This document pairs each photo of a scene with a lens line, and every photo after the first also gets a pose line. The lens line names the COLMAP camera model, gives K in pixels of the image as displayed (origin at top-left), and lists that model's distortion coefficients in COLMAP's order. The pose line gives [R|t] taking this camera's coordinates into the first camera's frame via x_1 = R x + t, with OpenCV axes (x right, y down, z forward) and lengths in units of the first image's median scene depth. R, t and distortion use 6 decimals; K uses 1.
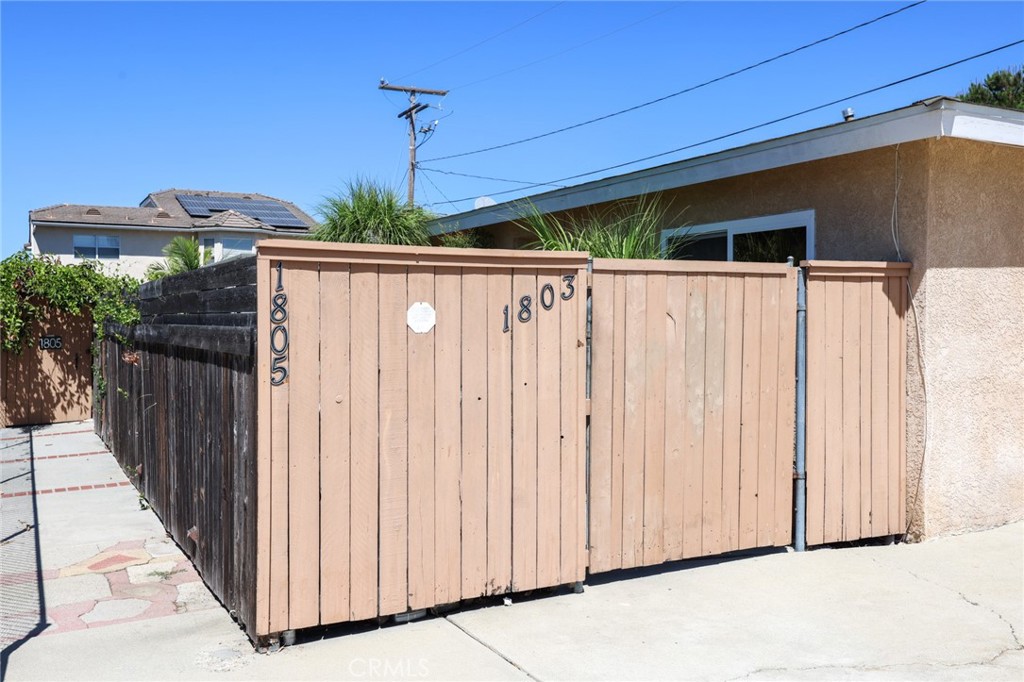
lens RADIAL K [[940.2, 0, 504.9], [0, 940.2, 337.1], [0, 0, 1]] dist [-0.007111, 0.000000]
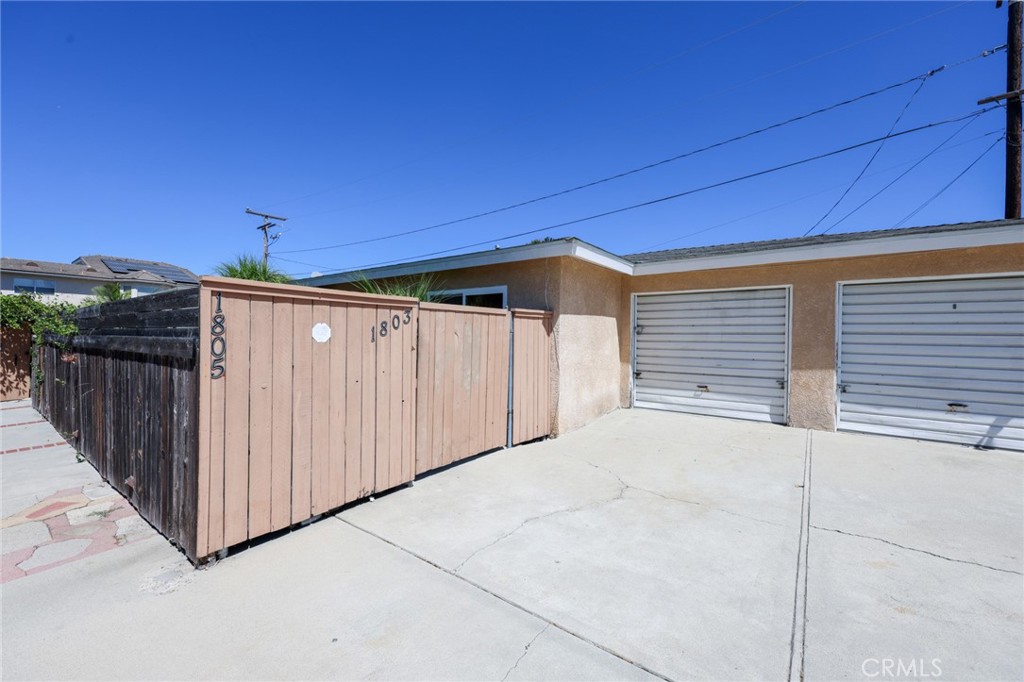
lens RADIAL K [[412.3, 0, 512.4], [0, 412.3, 339.0], [0, 0, 1]] dist [-0.006289, 0.001031]
pose [[0.898858, 0.007853, 0.438169, -0.063207], [-0.002272, 0.999909, -0.013262, -0.000893], [-0.438233, 0.010925, 0.898795, 0.135626]]
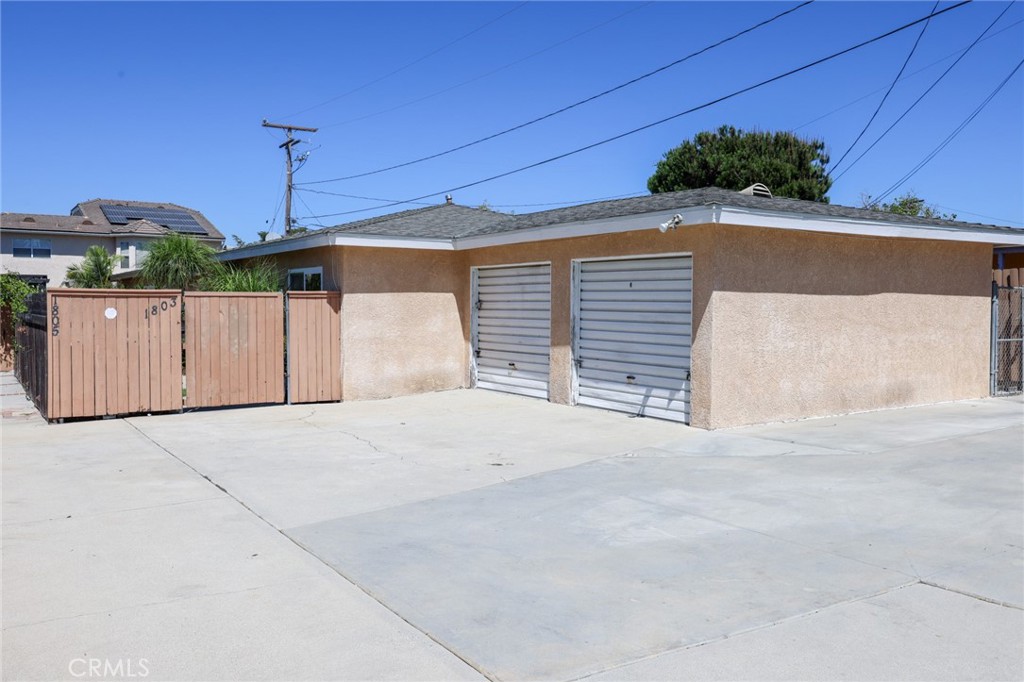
lens RADIAL K [[847.9, 0, 509.1], [0, 847.9, 346.2], [0, 0, 1]] dist [0.001290, -0.007009]
pose [[0.996019, 0.001257, 0.089128, 0.546642], [-0.003875, 0.999566, 0.029214, -0.000405], [-0.089053, -0.029443, 0.995592, -1.038954]]
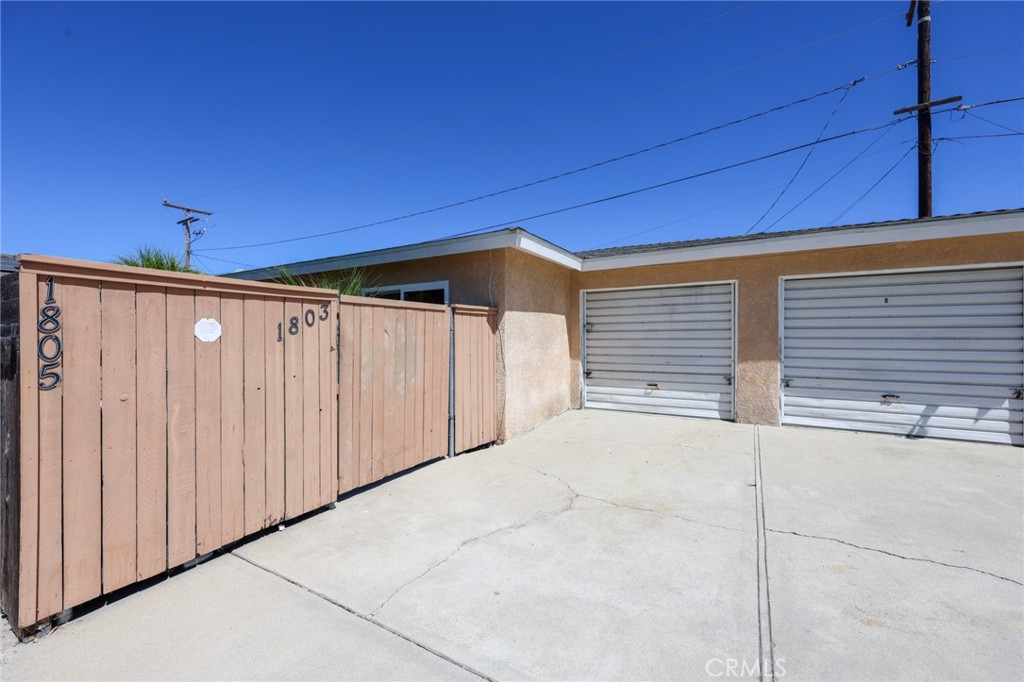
lens RADIAL K [[412.3, 0, 510.9], [0, 412.3, 341.7], [0, 0, 1]] dist [-0.006289, 0.001031]
pose [[0.846171, -0.005022, 0.532888, -0.022341], [0.013373, 0.999841, -0.011812, 0.004657], [-0.532744, 0.017121, 0.846103, 0.174858]]
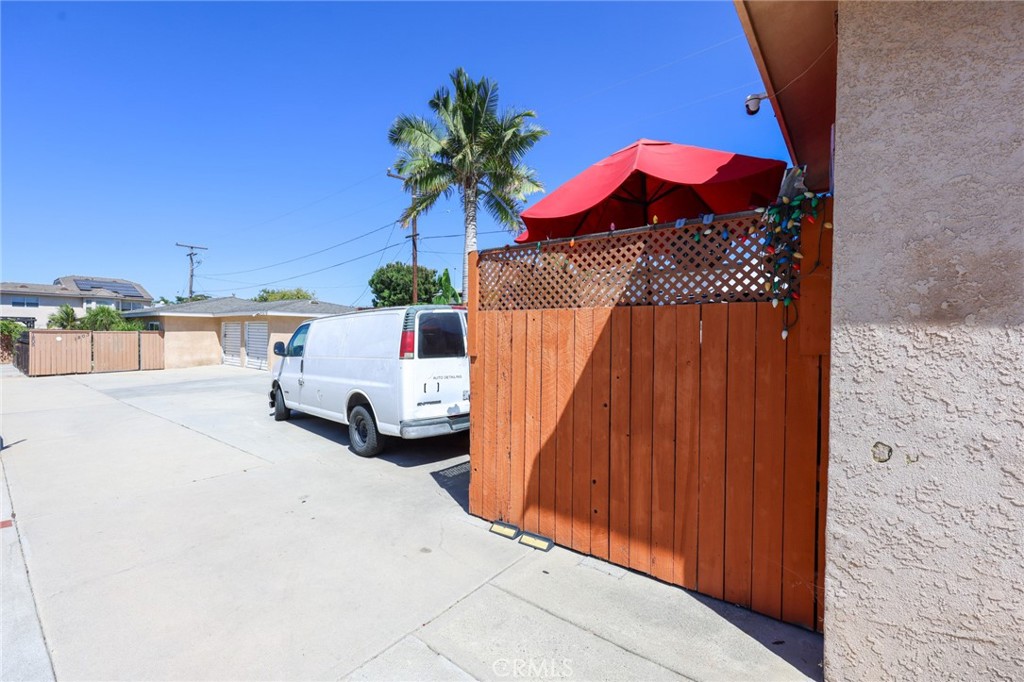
lens RADIAL K [[412.3, 0, 505.7], [0, 412.3, 341.3], [0, 0, 1]] dist [-0.006289, 0.001031]
pose [[0.904610, 0.001210, 0.426239, 1.179895], [-0.002595, 0.999993, 0.002669, -0.010963], [-0.426233, -0.003521, 0.904607, -2.408677]]
